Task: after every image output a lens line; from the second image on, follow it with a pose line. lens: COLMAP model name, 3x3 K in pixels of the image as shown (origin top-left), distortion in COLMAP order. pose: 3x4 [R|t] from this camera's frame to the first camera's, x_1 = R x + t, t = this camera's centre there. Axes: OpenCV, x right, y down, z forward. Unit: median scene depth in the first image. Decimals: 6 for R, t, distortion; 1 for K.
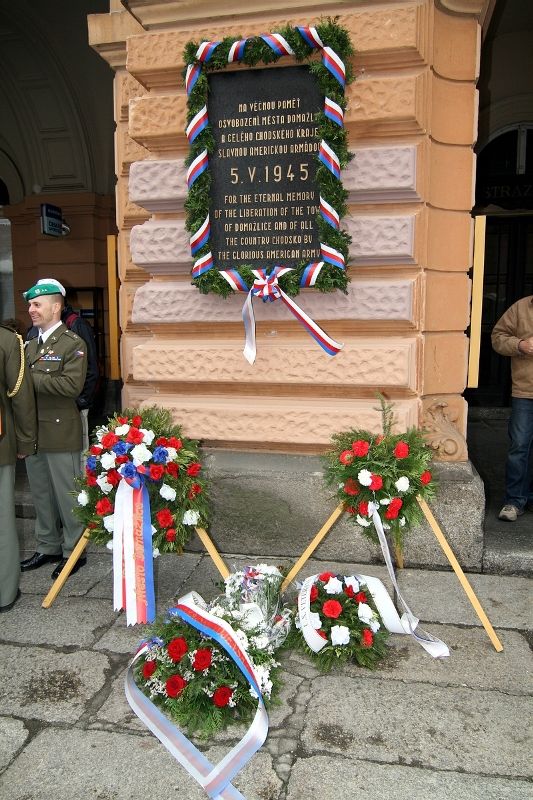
lens RADIAL K [[576.2, 0, 264.9], [0, 576.2, 400.9], [0, 0, 1]] dist [-0.002108, -0.012099]
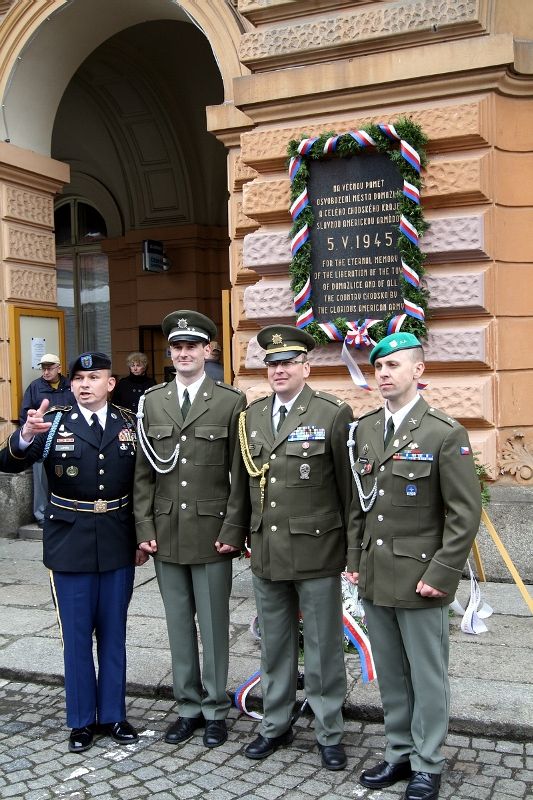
lens RADIAL K [[847.5, 0, 266.4], [0, 847.5, 400.3], [0, 0, 1]] dist [0.001879, 0.000000]
pose [[0.984281, -0.018427, -0.175644, 0.119307], [0.005463, 0.997242, -0.074011, 0.060105], [0.176523, 0.071888, 0.981668, -0.725396]]
